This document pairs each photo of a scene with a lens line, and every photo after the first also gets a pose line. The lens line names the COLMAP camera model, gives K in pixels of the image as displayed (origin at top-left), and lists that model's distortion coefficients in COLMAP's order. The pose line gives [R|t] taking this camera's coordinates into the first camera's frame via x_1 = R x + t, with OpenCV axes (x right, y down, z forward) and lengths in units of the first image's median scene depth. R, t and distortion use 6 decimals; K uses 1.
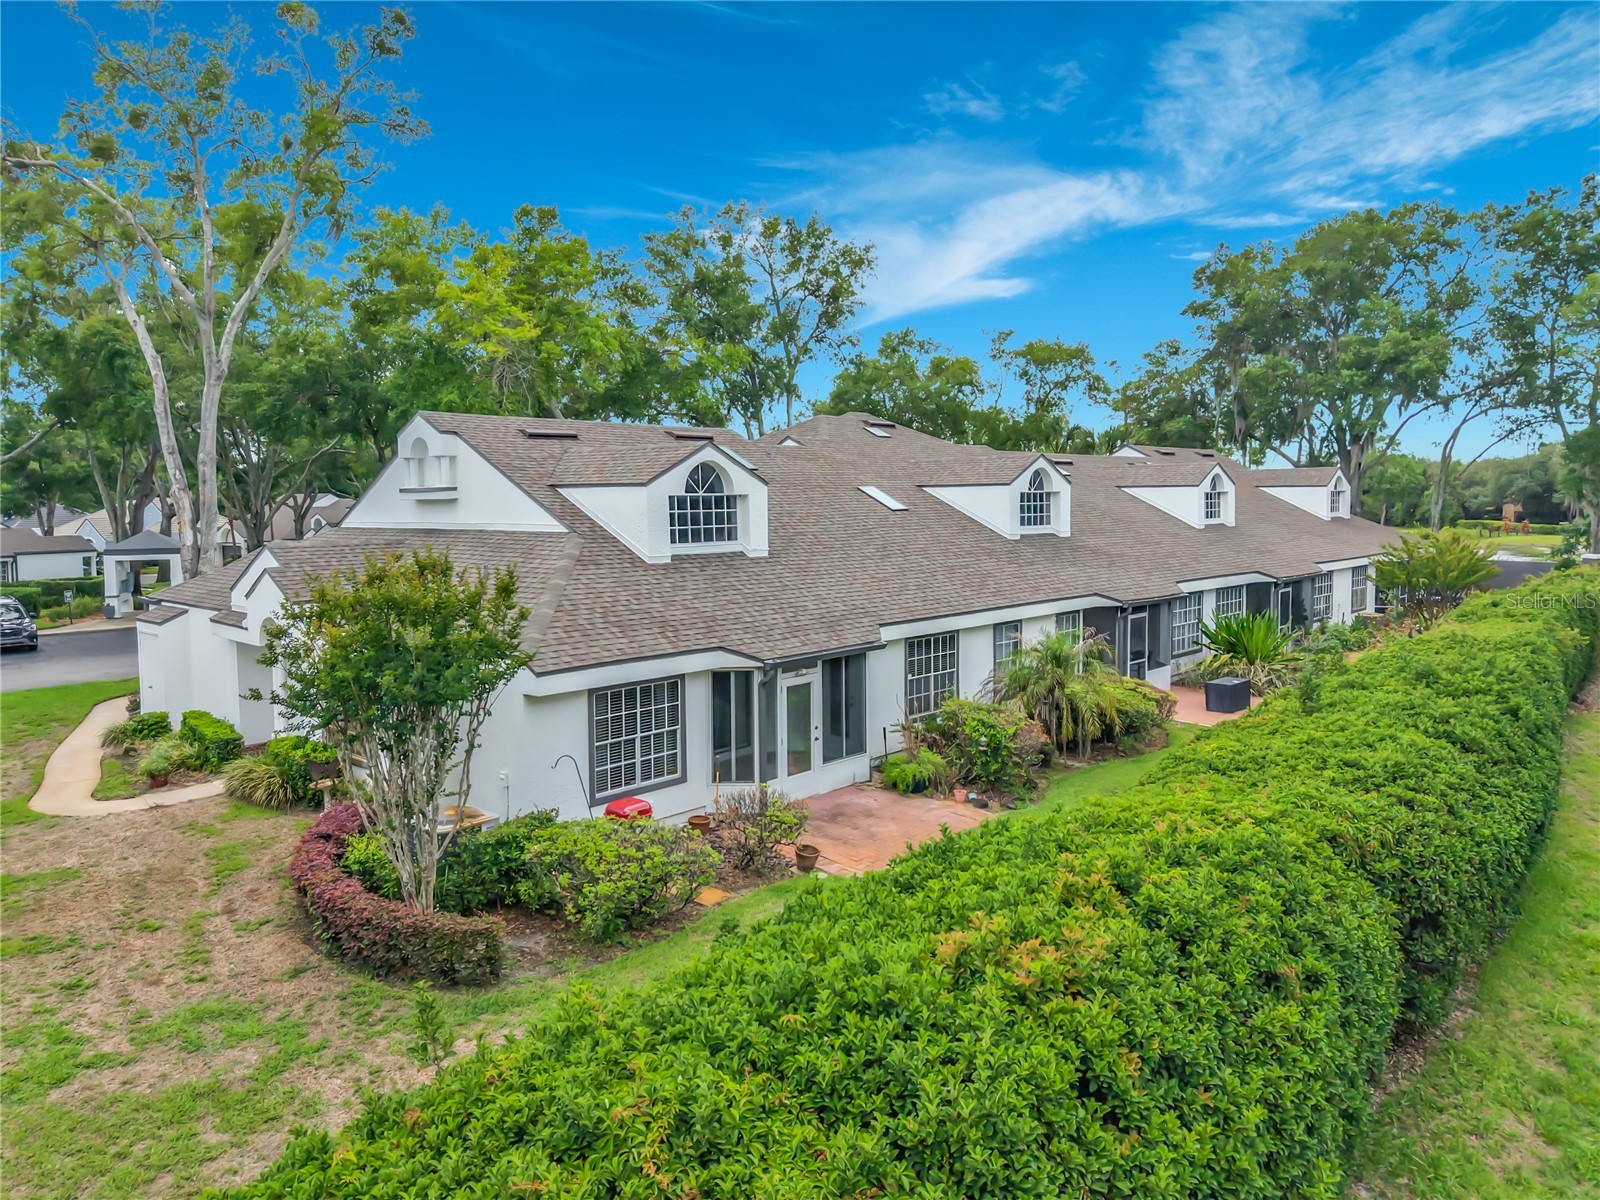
lens RADIAL K [[1092.2, 0, 803.5], [0, 1092.2, 621.4], [0, 0, 1]] dist [0.039321, -0.042267]
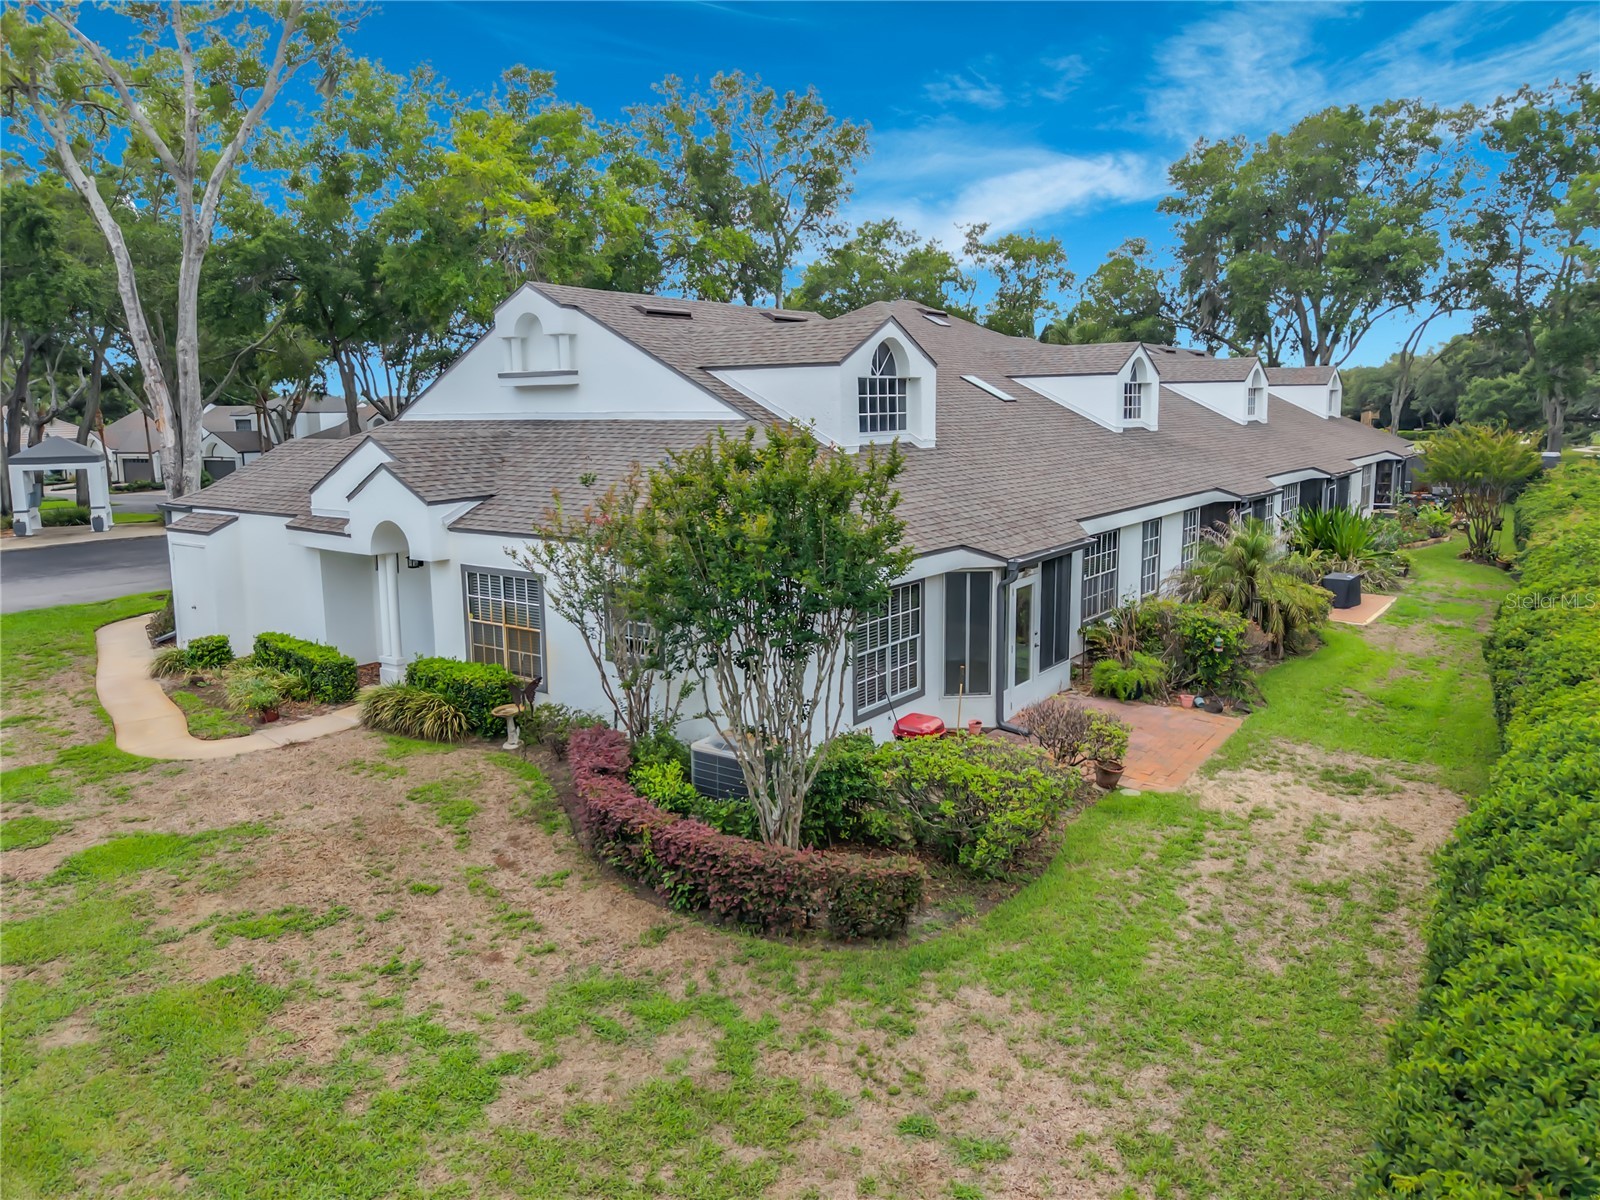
lens RADIAL K [[1089.5, 0, 811.9], [0, 1089.5, 609.3], [0, 0, 1]] dist [0.070180, -0.094839]
pose [[0.992541, -0.023450, 0.119634, -0.254312], [0.015199, 0.997472, 0.069422, 0.010233], [-0.120959, -0.067086, 0.990388, 0.104332]]
